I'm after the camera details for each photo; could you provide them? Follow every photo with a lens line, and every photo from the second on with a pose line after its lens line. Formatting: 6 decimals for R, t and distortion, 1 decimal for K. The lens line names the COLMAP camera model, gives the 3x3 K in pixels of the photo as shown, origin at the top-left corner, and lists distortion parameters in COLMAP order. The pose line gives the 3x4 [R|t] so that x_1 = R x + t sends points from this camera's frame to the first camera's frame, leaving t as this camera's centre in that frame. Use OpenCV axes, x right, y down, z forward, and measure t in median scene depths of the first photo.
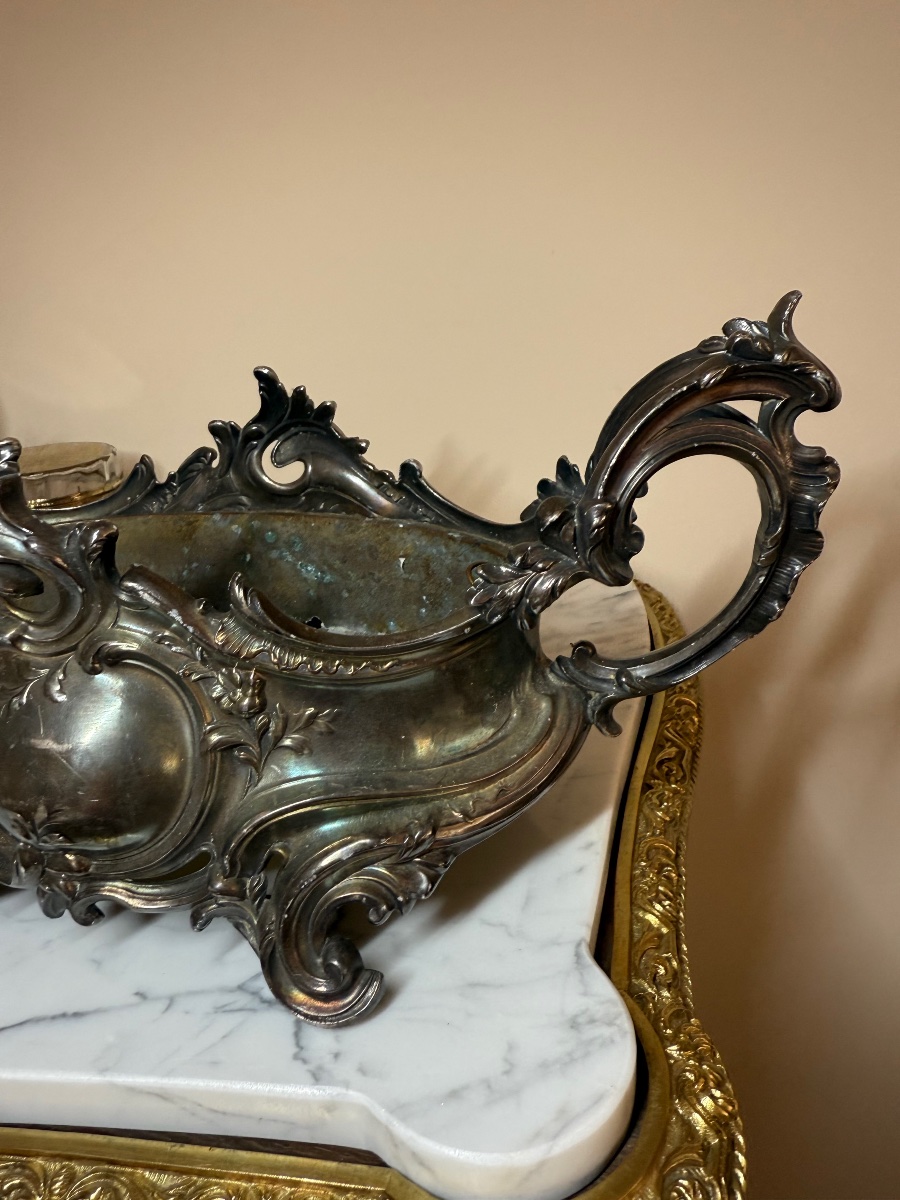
lens RADIAL K [[845.6, 0, 451.4], [0, 845.6, 600.5], [0, 0, 1]] dist [0.027306, -0.001202]
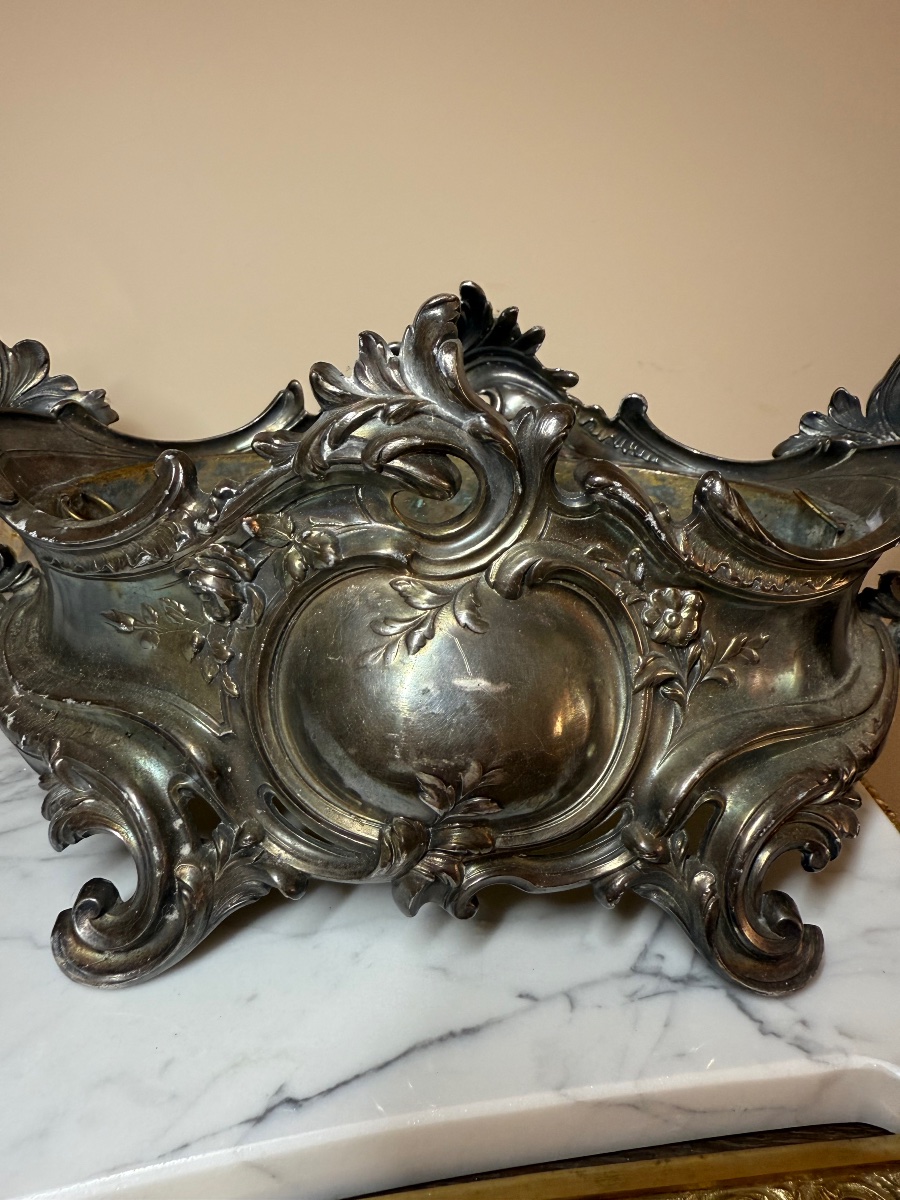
lens RADIAL K [[845.6, 0, 456.0], [0, 845.6, 598.3], [0, 0, 1]] dist [0.027306, -0.001202]
pose [[0.952188, -0.014514, 0.305166, -0.508474], [0.023646, 0.999376, -0.026251, 0.075390], [-0.304595, 0.032212, 0.951937, 0.174601]]
